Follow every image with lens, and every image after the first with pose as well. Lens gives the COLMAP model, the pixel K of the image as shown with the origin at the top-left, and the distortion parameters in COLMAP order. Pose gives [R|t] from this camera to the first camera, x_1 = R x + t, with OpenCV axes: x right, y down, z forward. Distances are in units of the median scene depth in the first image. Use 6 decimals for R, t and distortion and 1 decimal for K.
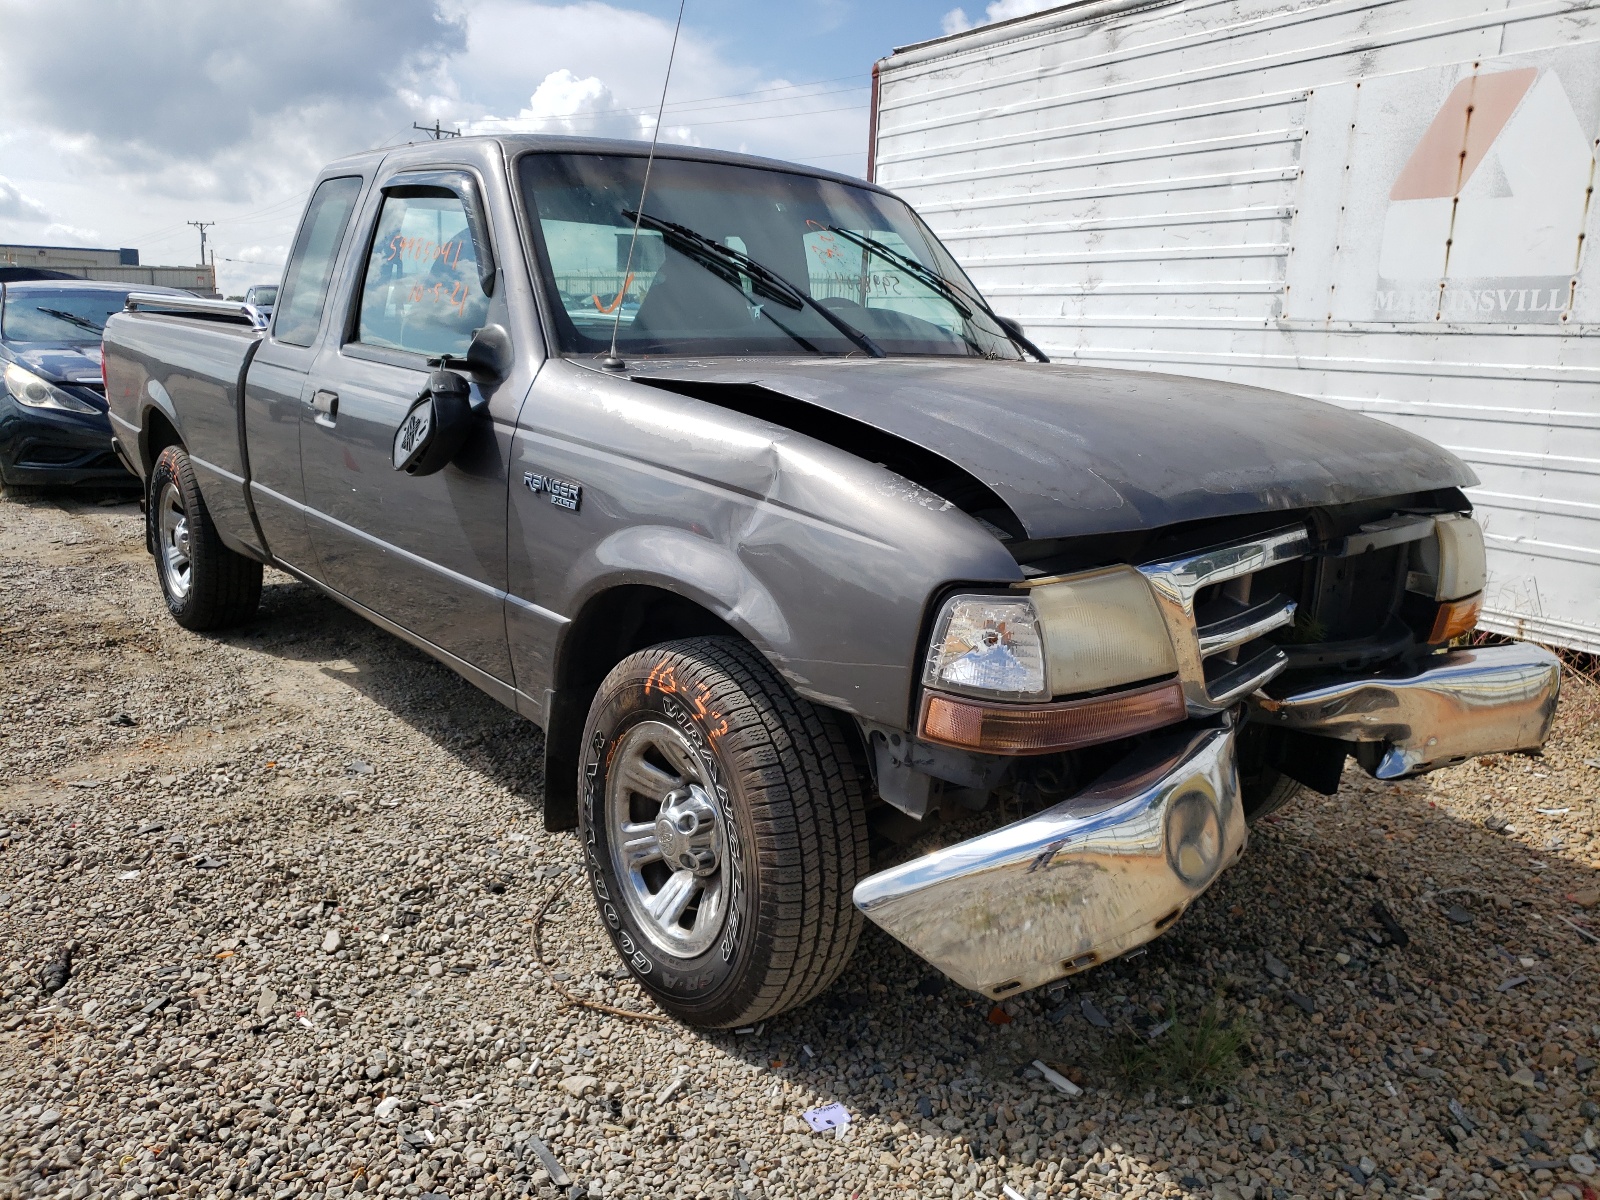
lens RADIAL K [[1194.5, 0, 827.1], [0, 1194.5, 601.0], [0, 0, 1]] dist [0.043077, -0.004234]
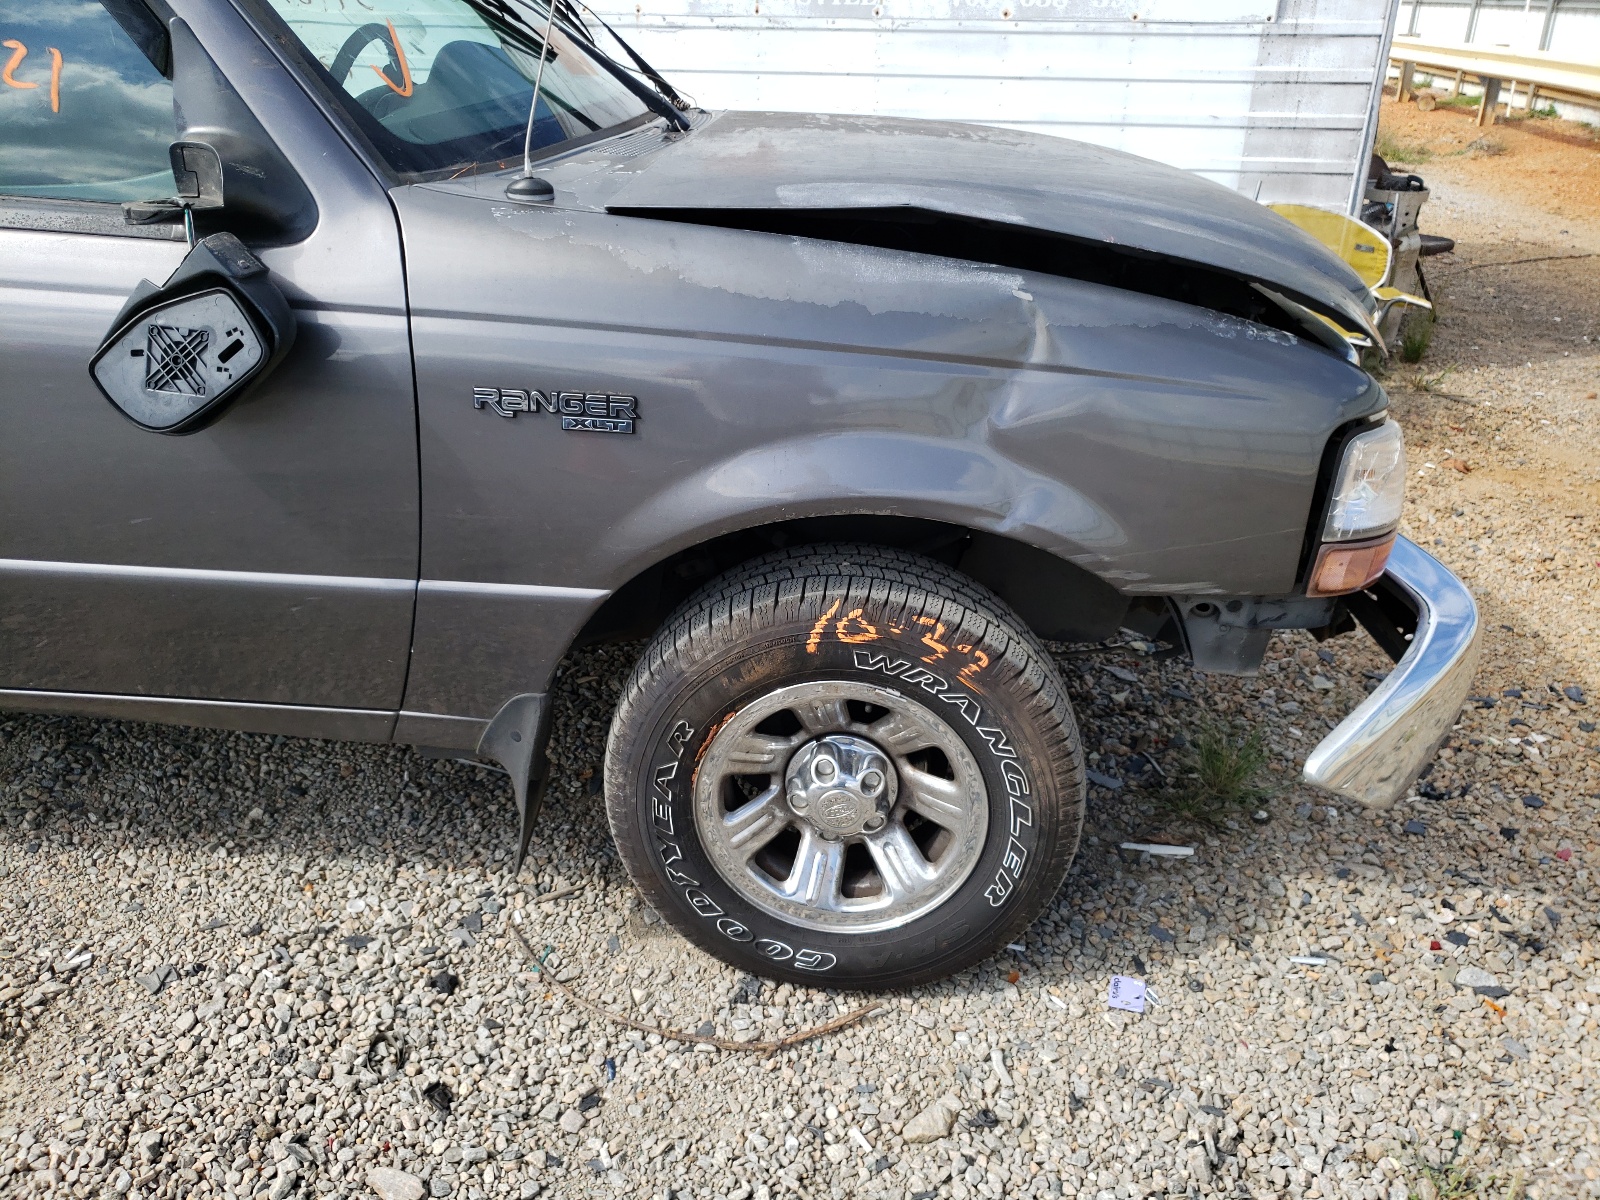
lens RADIAL K [[1194.5, 0, 827.1], [0, 1194.5, 601.0], [0, 0, 1]] dist [0.043077, -0.004234]
pose [[0.710862, -0.331541, 0.620287, -0.574584], [0.170606, 0.936870, 0.305236, -0.172435], [-0.682326, -0.111155, 0.722548, 0.441189]]
